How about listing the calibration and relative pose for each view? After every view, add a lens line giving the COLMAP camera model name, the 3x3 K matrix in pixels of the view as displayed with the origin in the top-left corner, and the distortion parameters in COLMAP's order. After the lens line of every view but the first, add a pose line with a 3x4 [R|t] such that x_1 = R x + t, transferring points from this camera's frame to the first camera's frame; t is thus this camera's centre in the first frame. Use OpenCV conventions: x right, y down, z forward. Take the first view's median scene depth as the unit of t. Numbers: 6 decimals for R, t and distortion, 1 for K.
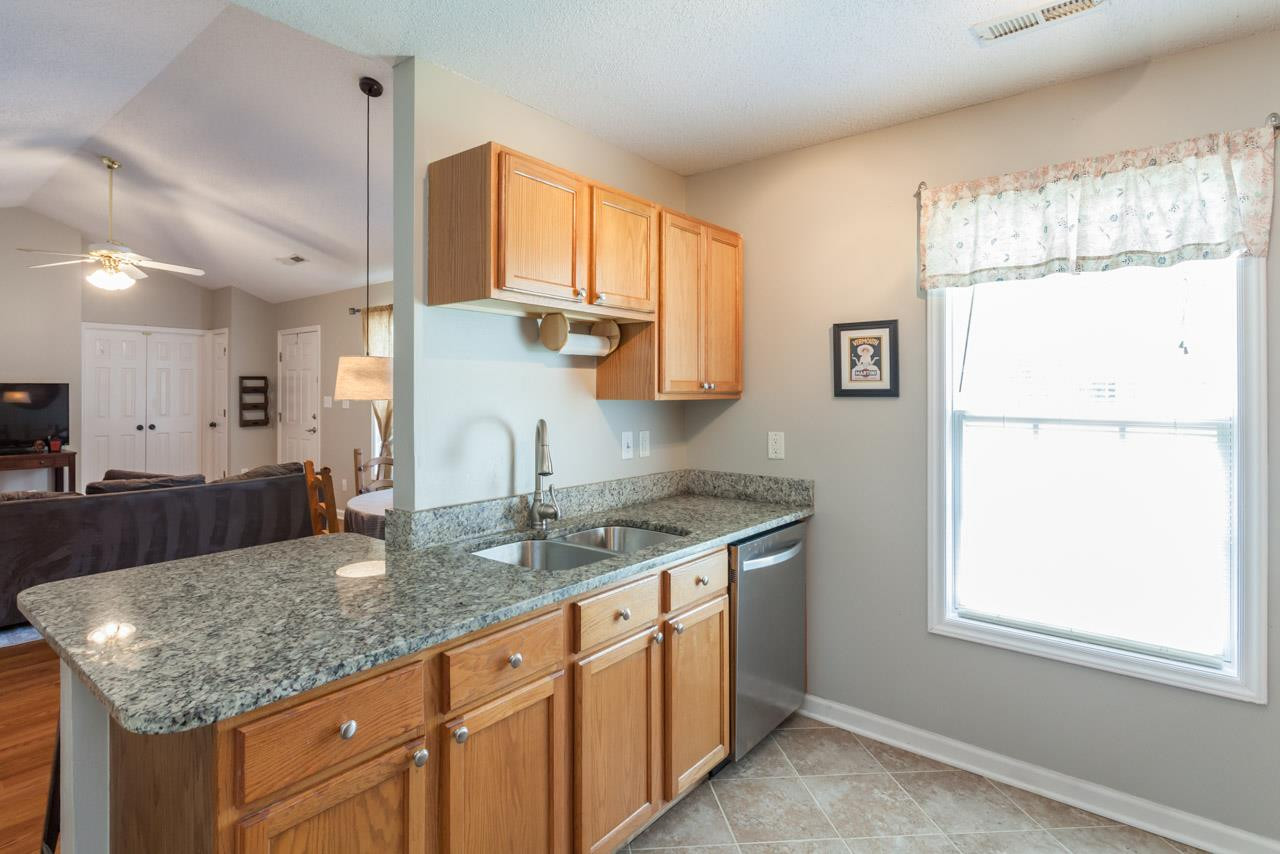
lens RADIAL K [[680.2, 0, 616.6], [0, 680.2, 389.6], [0, 0, 1]] dist [-0.002796, 0.003735]
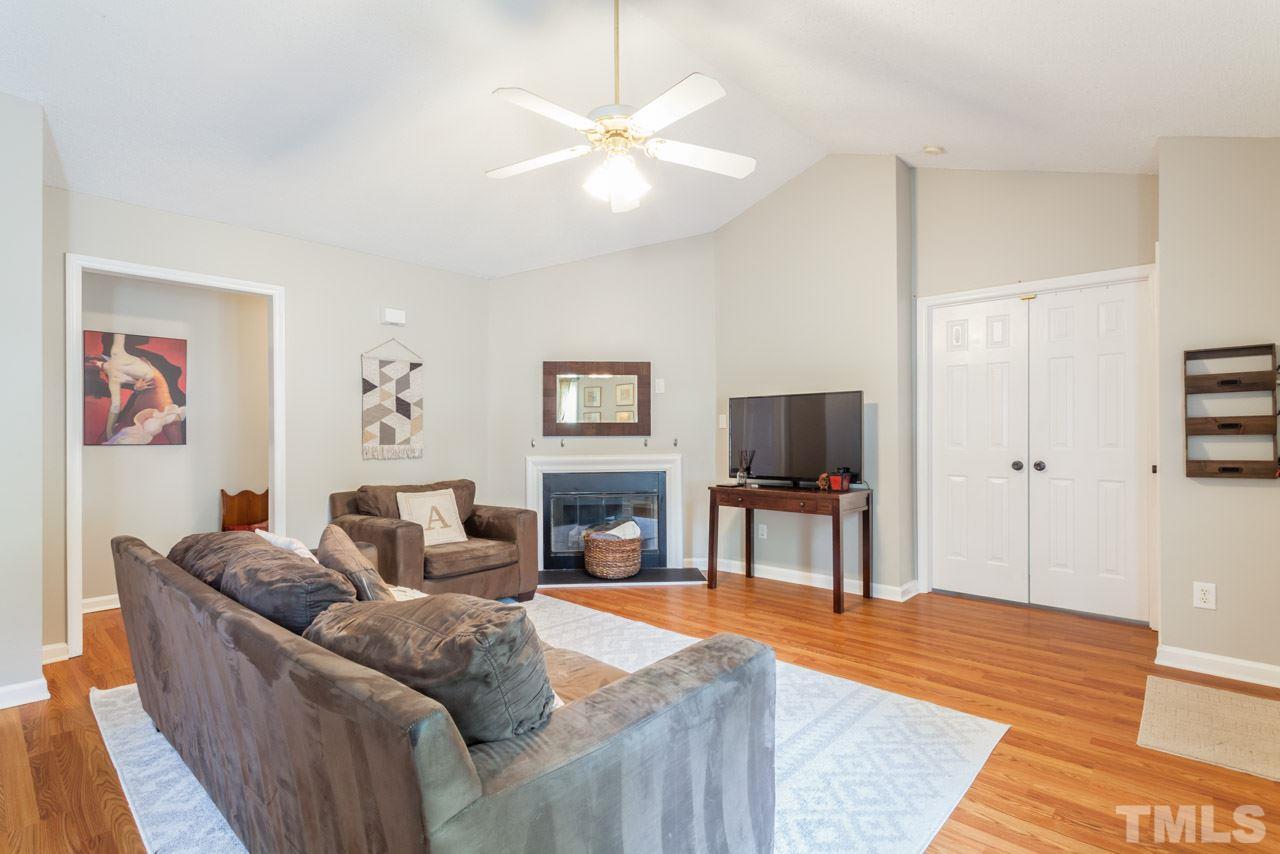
lens RADIAL K [[632.1, 0, 627.6], [0, 632.1, 436.8], [0, 0, 1]] dist [0.000222, 0.001211]
pose [[-0.036993, 0.002608, -0.999312, -0.453451], [0.004164, 0.999988, 0.002456, 0.078919], [0.999307, -0.004070, -0.037004, 1.866445]]
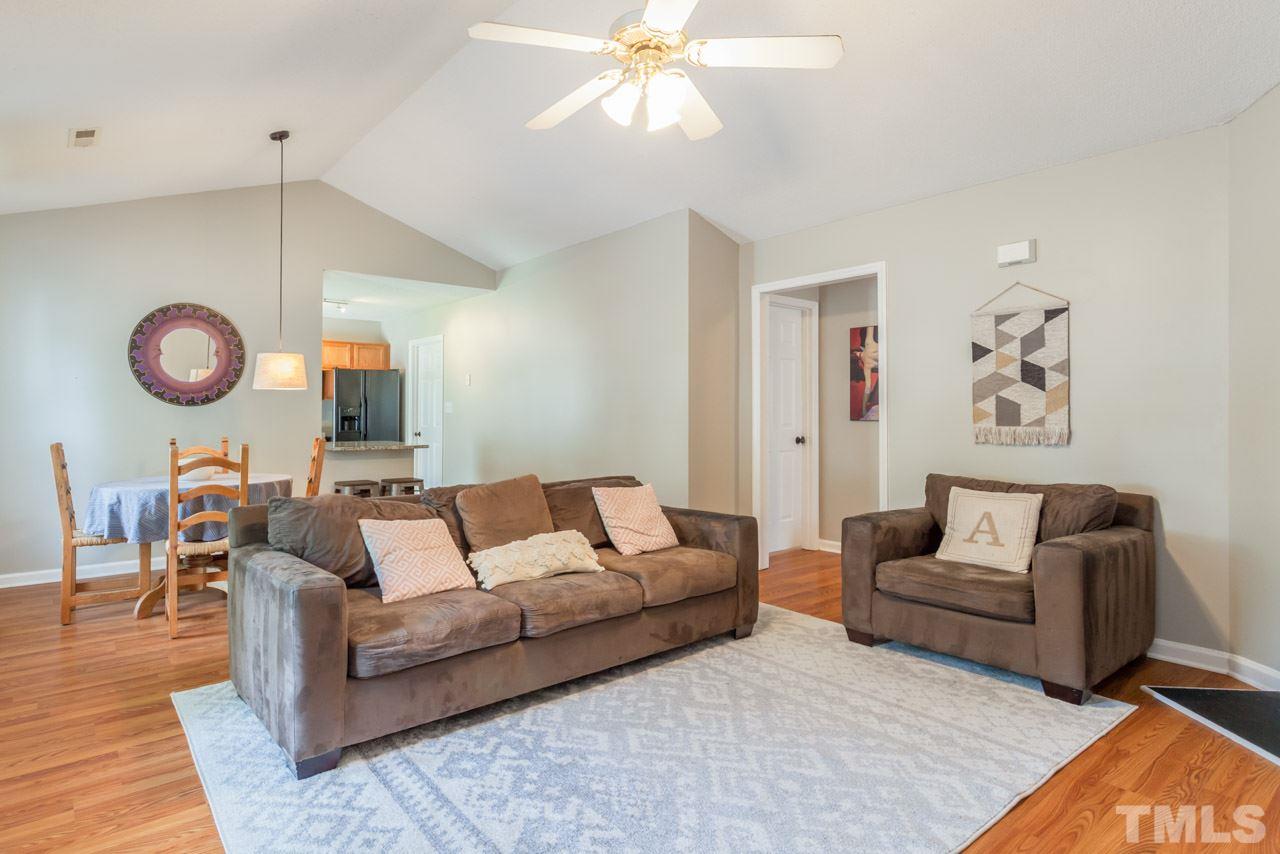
lens RADIAL K [[680.2, 0, 569.9], [0, 680.2, 404.5], [0, 0, 1]] dist [-0.002796, 0.003735]
pose [[-0.976740, 0.003967, 0.214389, -1.444195], [0.001187, 0.999914, -0.013092, 0.075656], [-0.214422, -0.012533, -0.976661, 2.605943]]
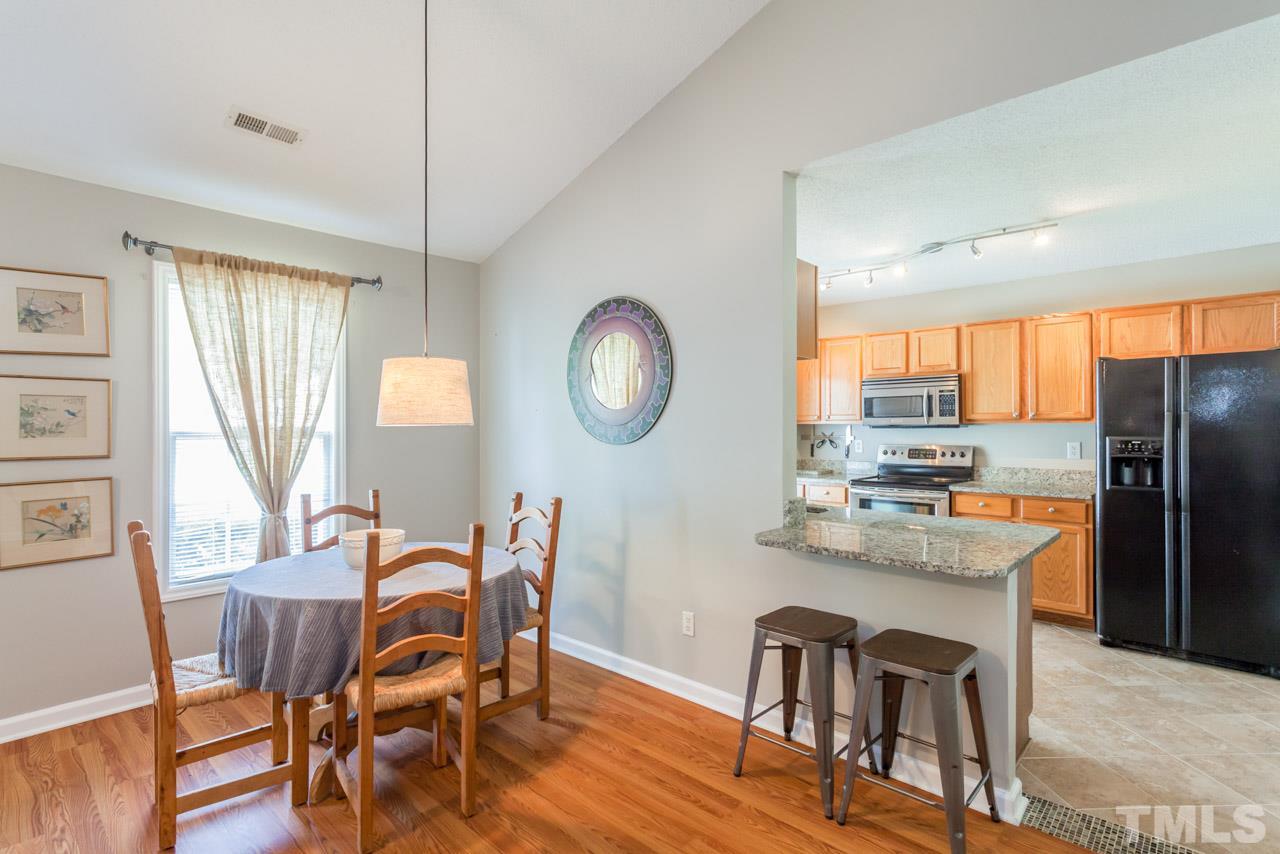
lens RADIAL K [[632.1, 0, 635.7], [0, 632.1, 427.4], [0, 0, 1]] dist [0.000222, 0.001211]
pose [[0.033726, -0.002842, 0.999427, -1.238870], [0.002330, 0.999993, 0.002765, 0.020108], [-0.999428, 0.002236, 0.033733, 0.974866]]
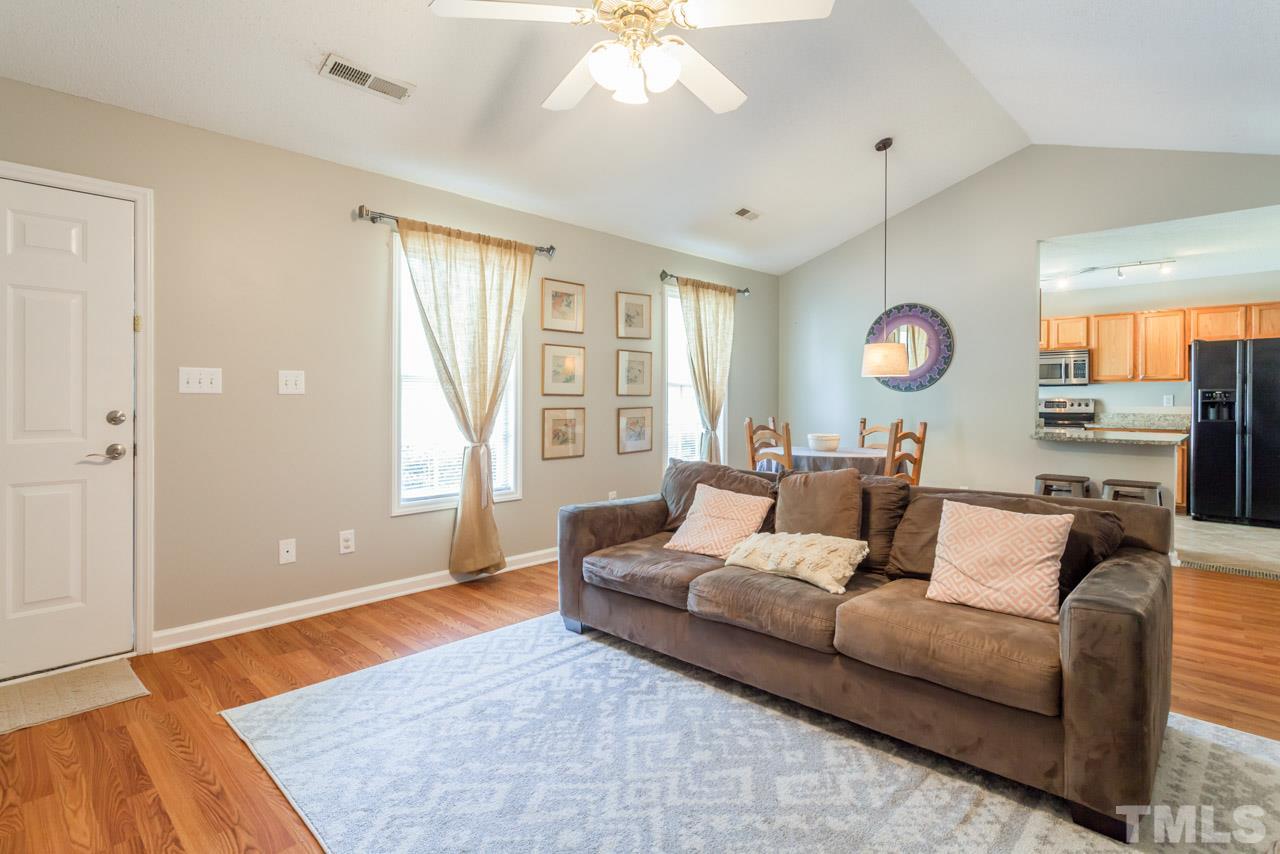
lens RADIAL K [[632.1, 0, 648.1], [0, 632.1, 404.1], [0, 0, 1]] dist [0.000222, 0.001211]
pose [[0.042230, -0.012267, 0.999033, -2.064808], [-0.001747, 0.999922, 0.012352, 0.070793], [-0.999106, -0.002267, 0.042205, 1.773953]]
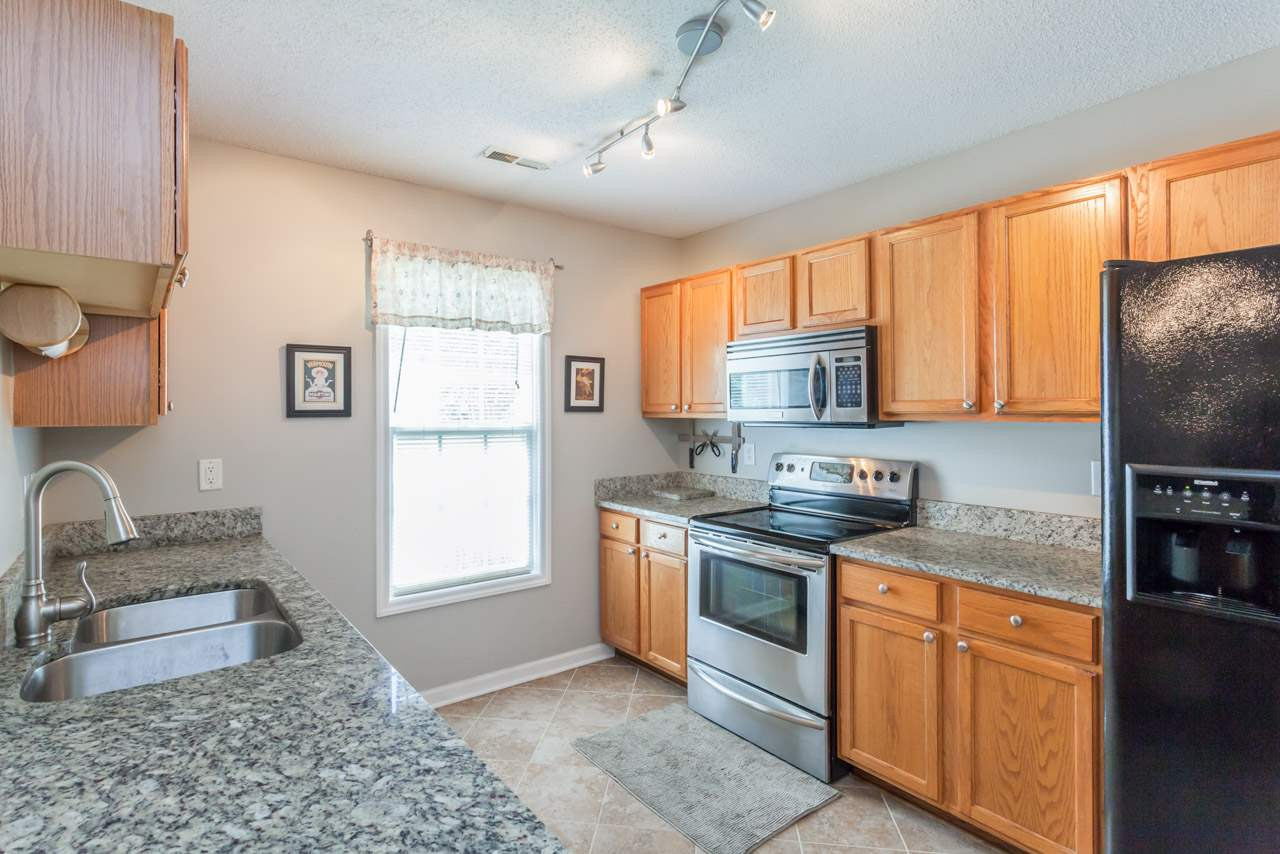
lens RADIAL K [[632.1, 0, 624.3], [0, 632.1, 411.5], [0, 0, 1]] dist [0.000222, 0.001211]
pose [[0.210324, -0.003119, 0.977627, -0.485782], [0.003032, 0.999992, 0.002539, 0.001036], [-0.977627, 0.002430, 0.210332, 0.338532]]
